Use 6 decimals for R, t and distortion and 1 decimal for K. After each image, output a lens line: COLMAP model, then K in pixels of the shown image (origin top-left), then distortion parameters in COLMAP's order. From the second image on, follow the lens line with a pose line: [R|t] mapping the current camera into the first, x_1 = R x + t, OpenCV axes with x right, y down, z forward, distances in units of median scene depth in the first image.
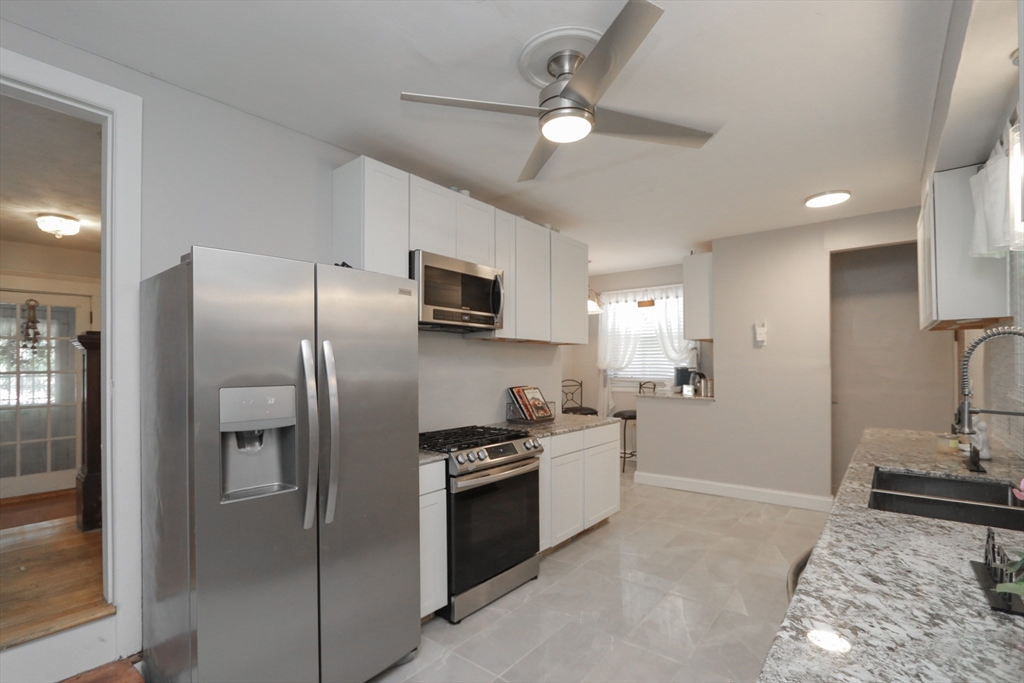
lens RADIAL K [[469.3, 0, 530.3], [0, 469.3, 365.3], [0, 0, 1]] dist [0.000788, 0.000170]
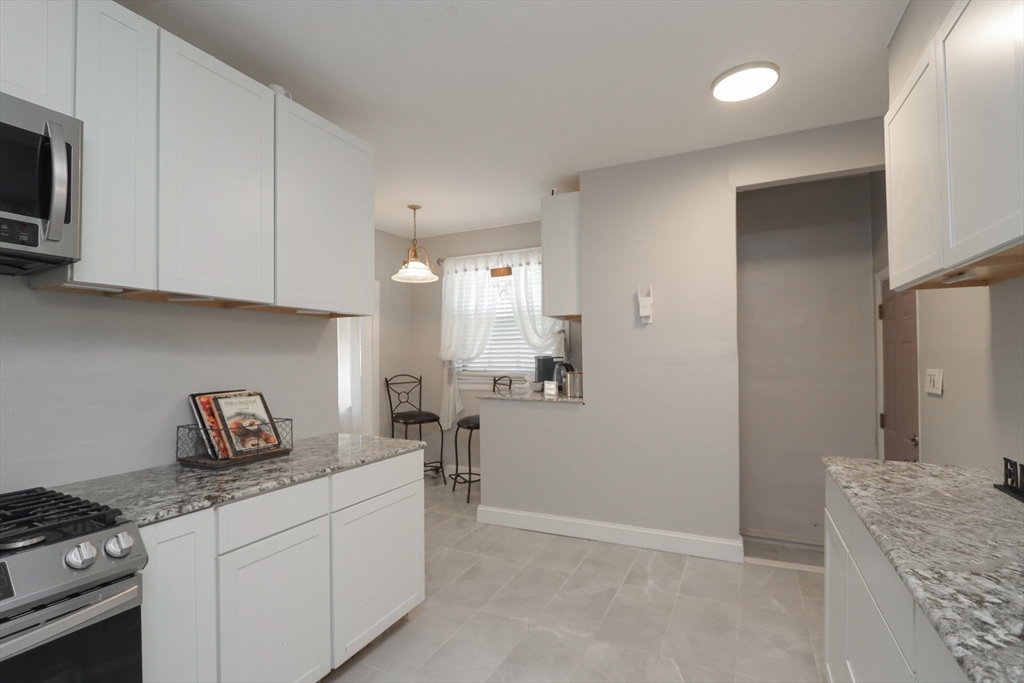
lens RADIAL K [[489.2, 0, 515.1], [0, 489.2, 355.3], [0, 0, 1]] dist [-0.001824, -0.000010]
pose [[0.978674, -0.004283, 0.205376, 0.130562], [0.005450, 0.999972, -0.005118, 0.006800], [-0.205349, 0.006128, 0.978670, 0.281361]]
